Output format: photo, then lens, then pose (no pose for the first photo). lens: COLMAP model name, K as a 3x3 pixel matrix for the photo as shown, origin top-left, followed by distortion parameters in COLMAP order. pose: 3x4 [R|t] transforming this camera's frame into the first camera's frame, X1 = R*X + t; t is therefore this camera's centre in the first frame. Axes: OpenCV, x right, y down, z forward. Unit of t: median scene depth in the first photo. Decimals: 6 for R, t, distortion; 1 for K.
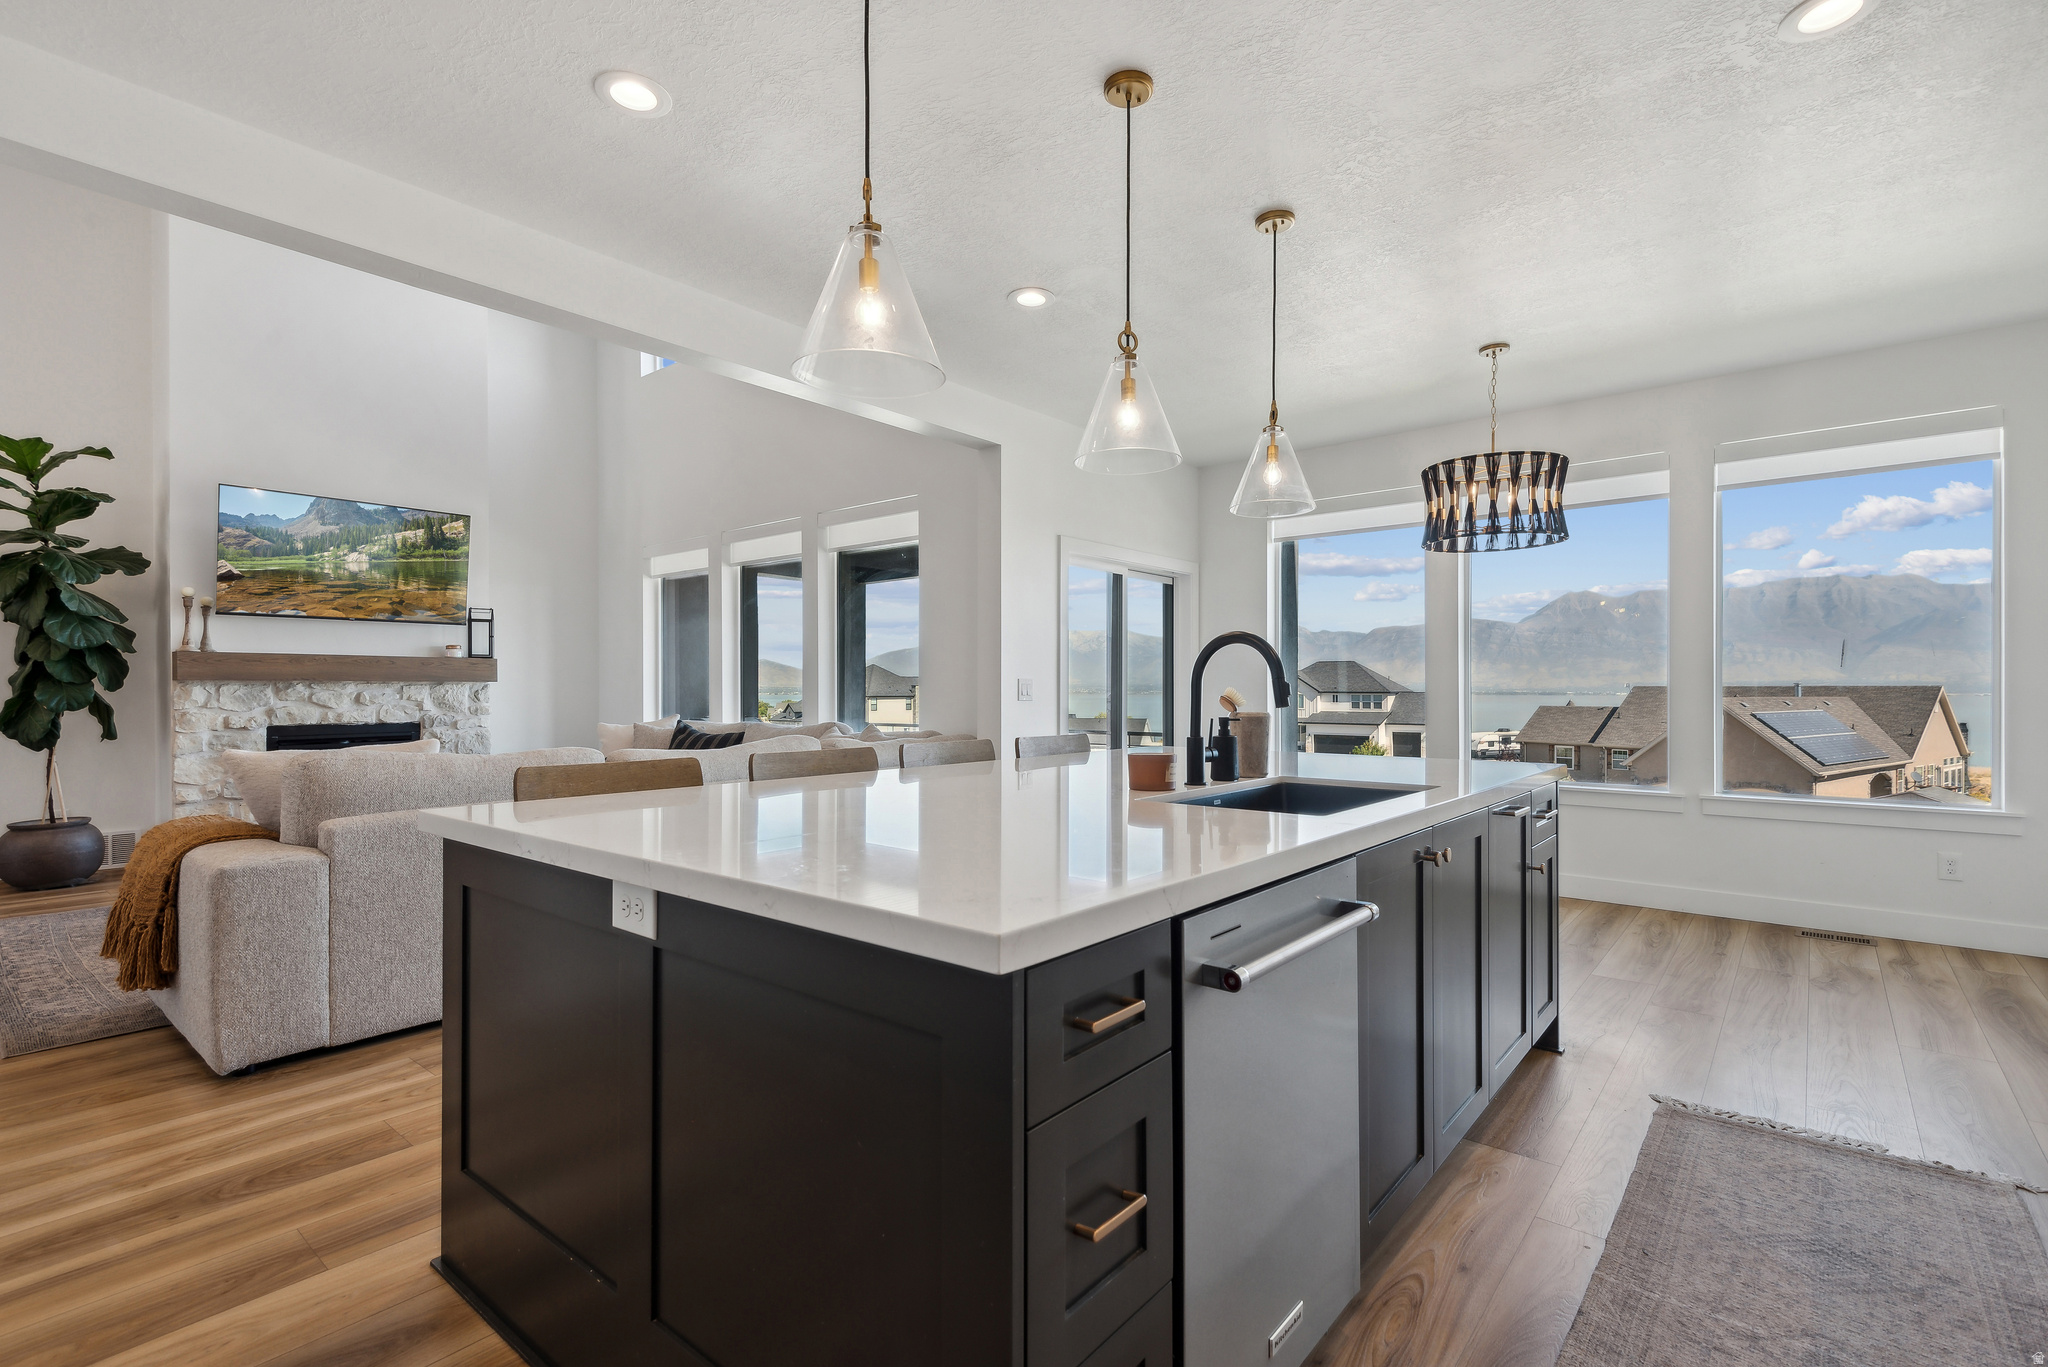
lens RADIAL K [[932.7, 0, 1031.6], [0, 932.7, 689.1], [0, 0, 1]] dist [0.032640, -0.017698]
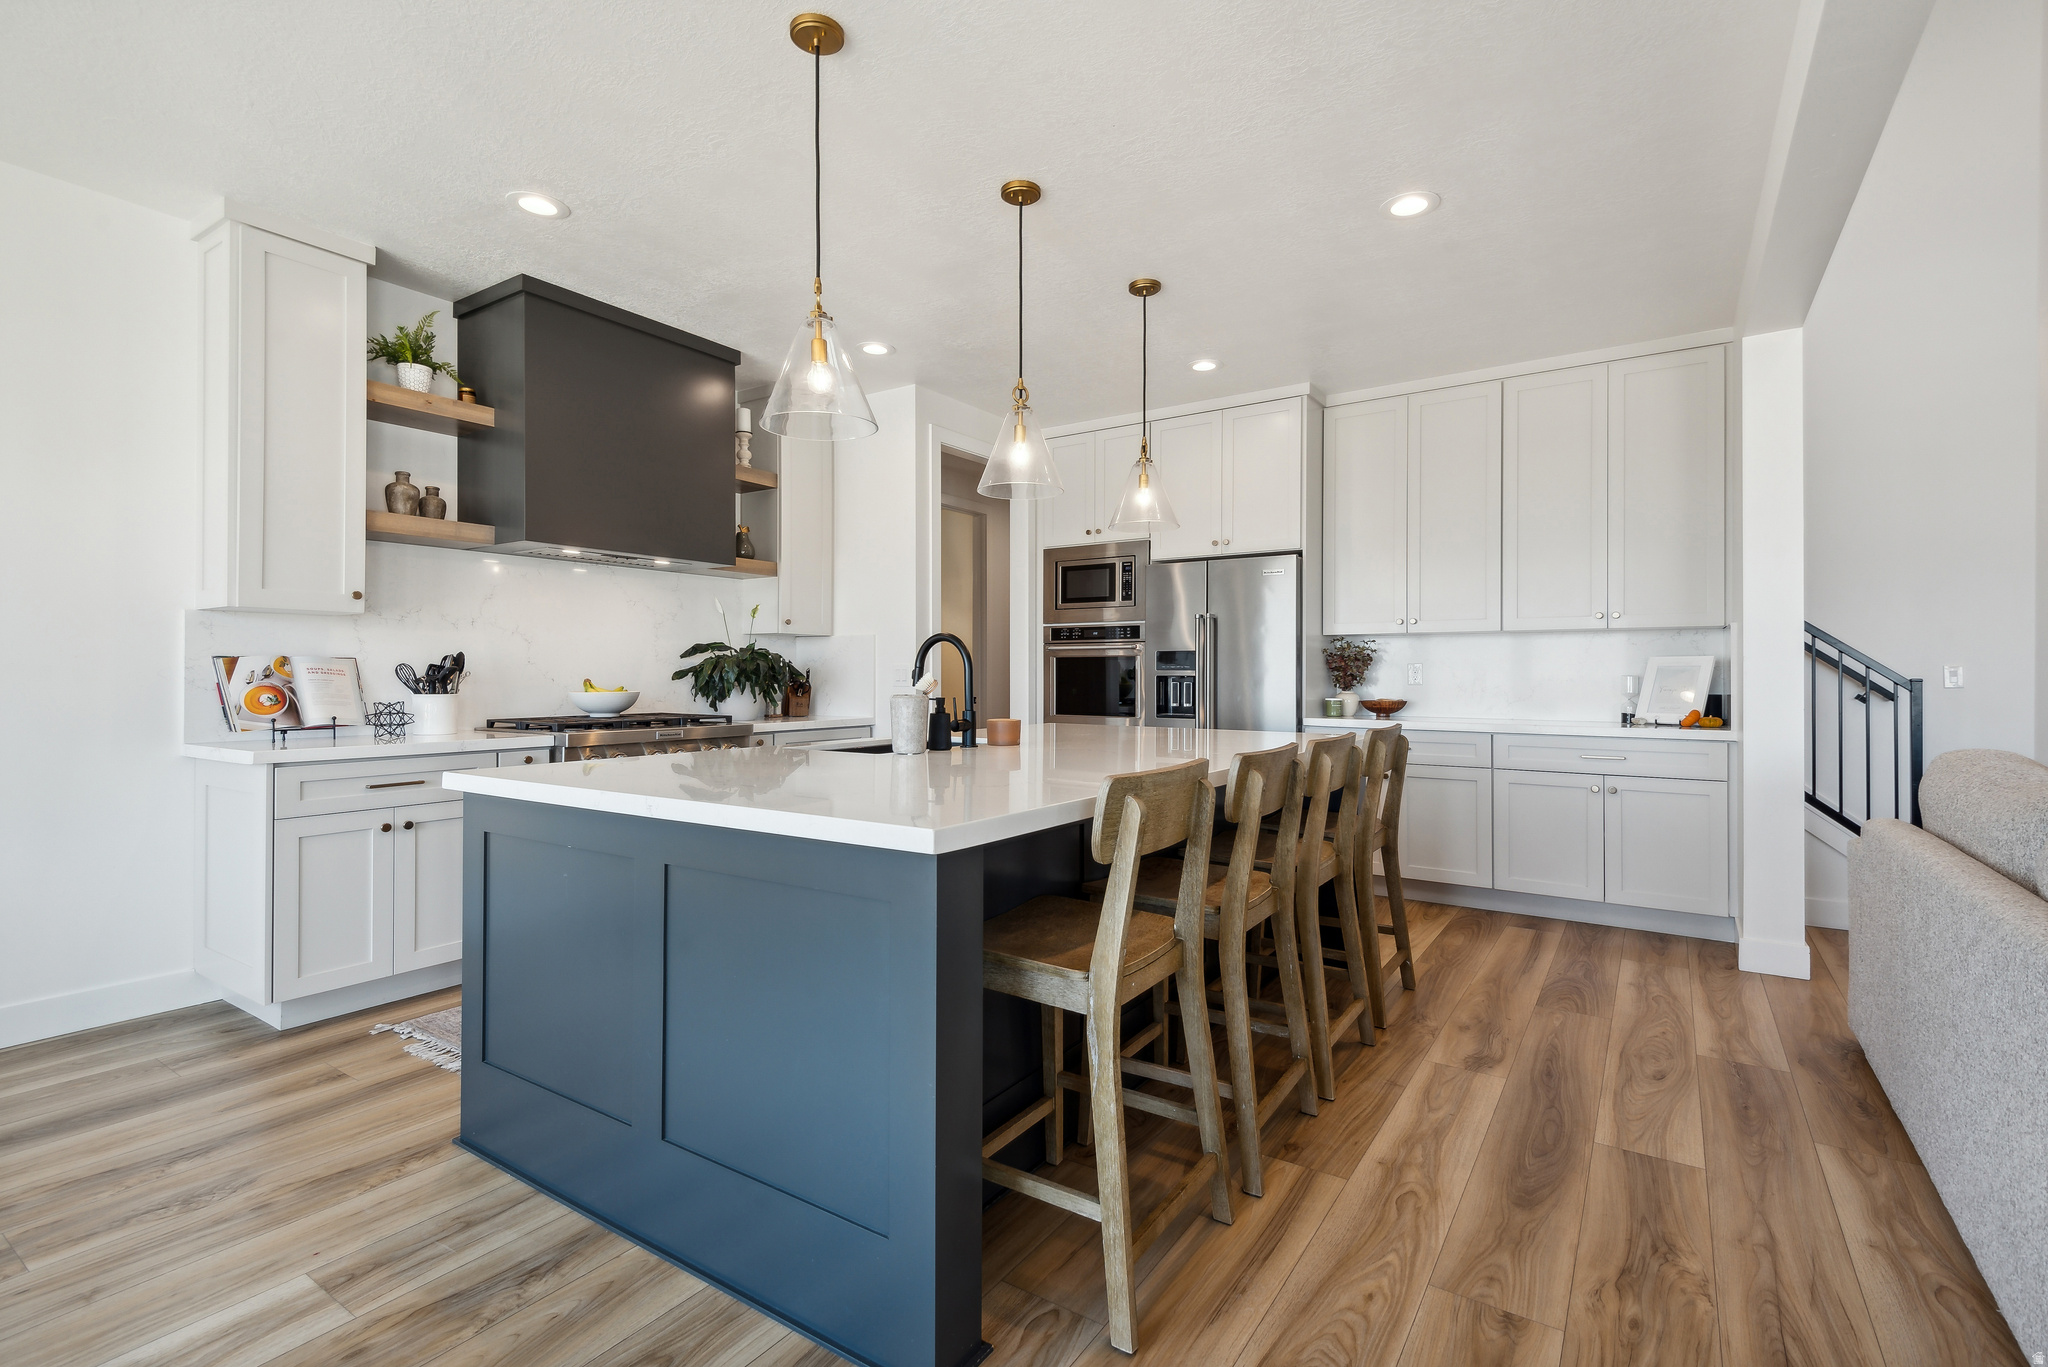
lens RADIAL K [[933.0, 0, 1039.9], [0, 933.0, 671.7], [0, 0, 1]] dist [0.033059, -0.012152]
pose [[-0.994174, -0.003365, -0.107731, 0.084424], [-0.002724, 0.999978, -0.006091, 0.003046], [0.107749, -0.005762, -0.994161, 0.905689]]
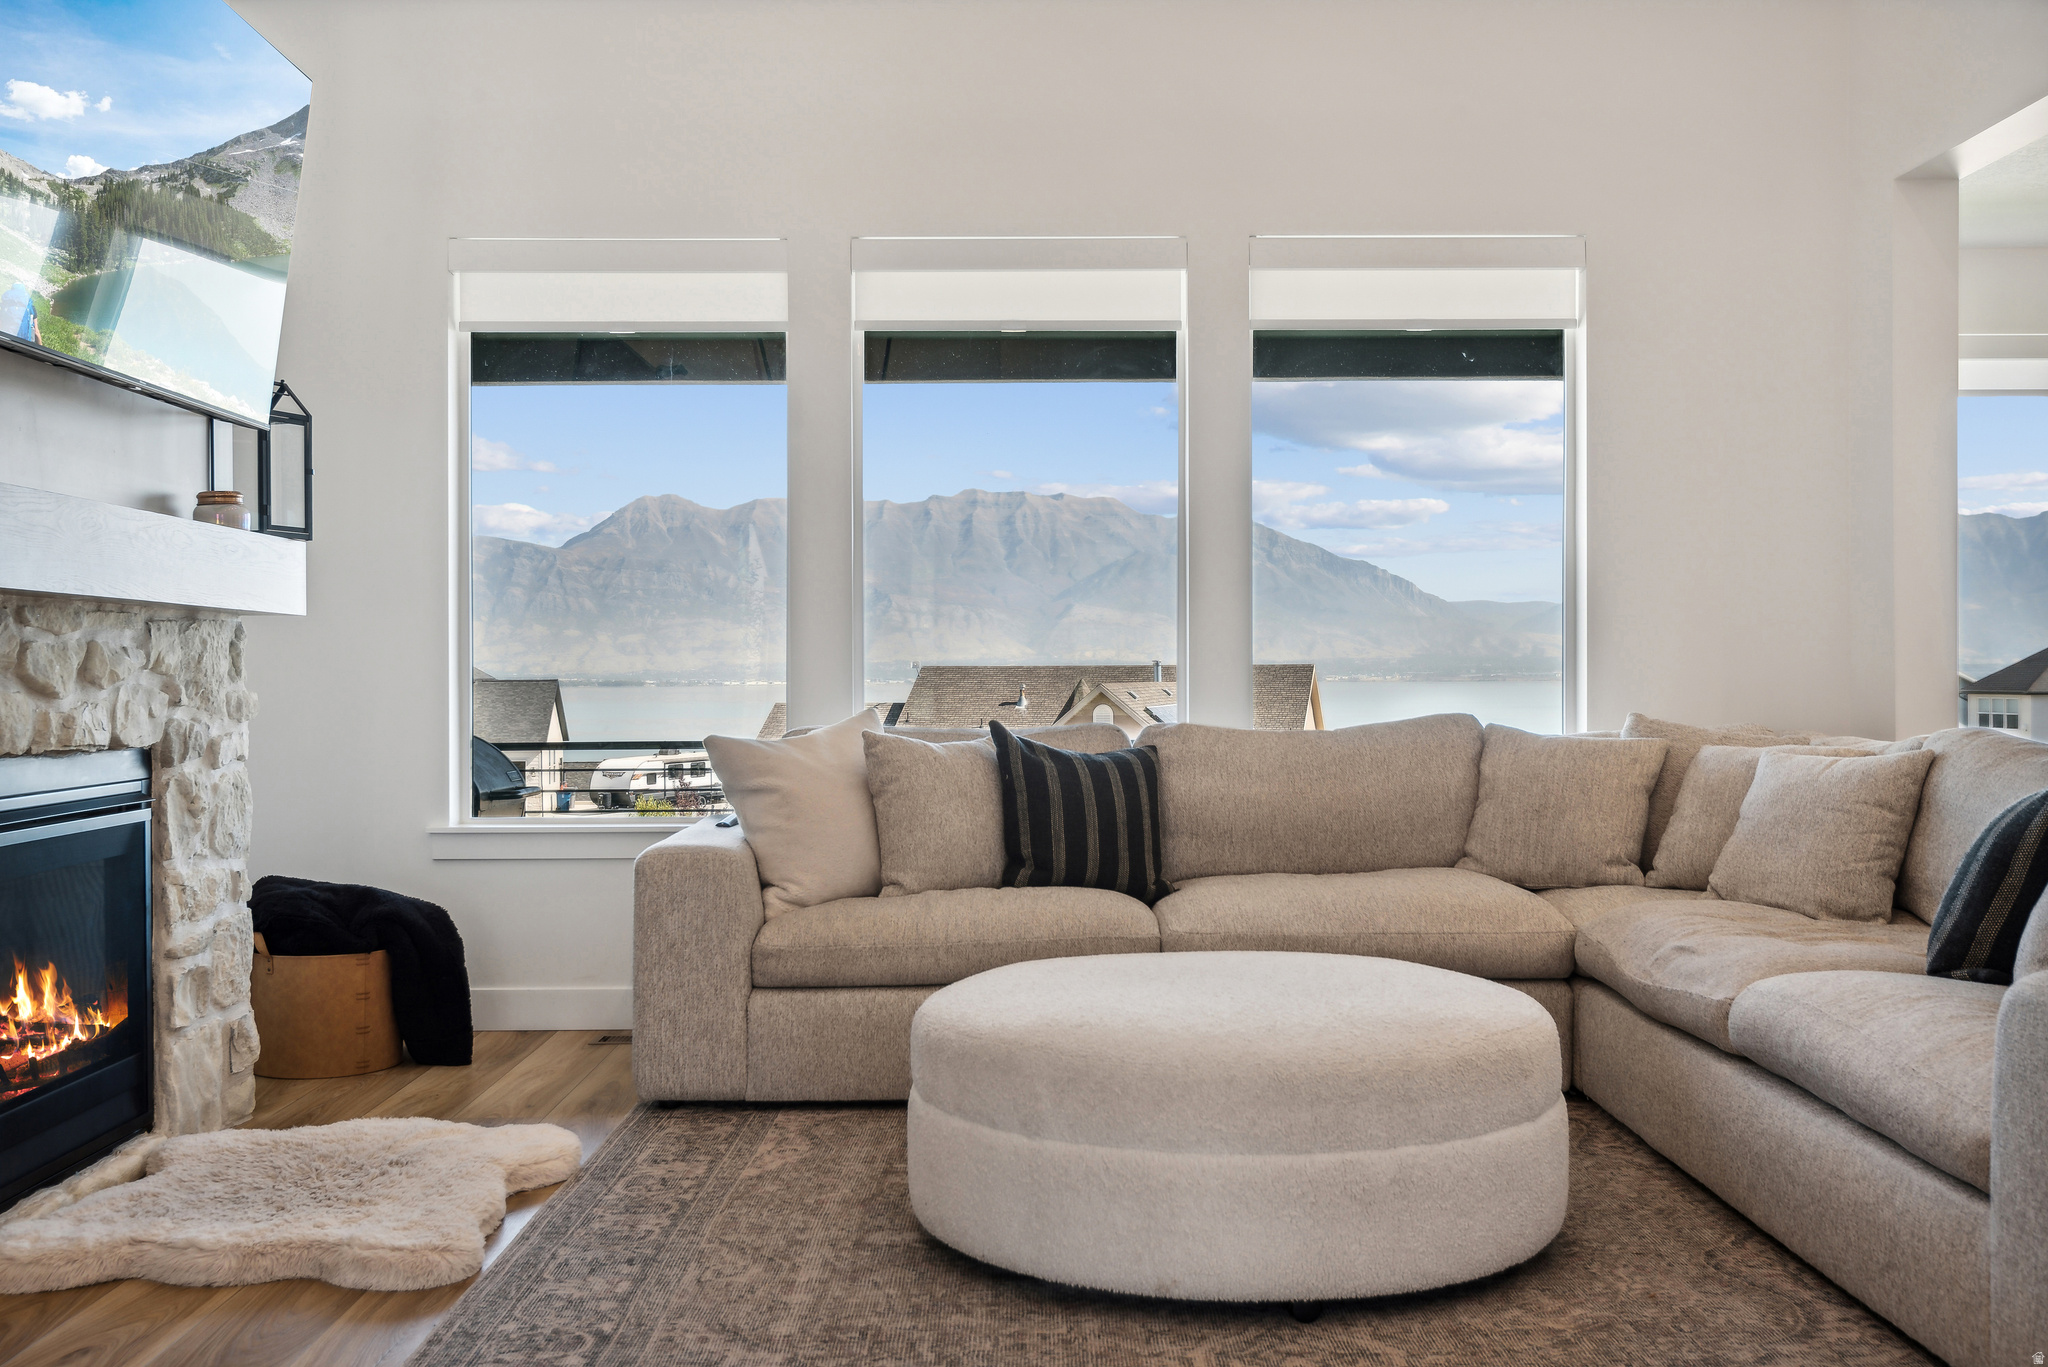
lens RADIAL K [[1985.8, 0, 1024.0], [0, 1985.8, 683.5], [0, 0, 1]] dist [0.016089, 0.004758]
pose [[0.760688, -0.006434, 0.649086, -0.987317], [0.004032, 0.999978, 0.005187, 0.015479], [-0.649106, -0.001329, 0.760697, 0.400062]]
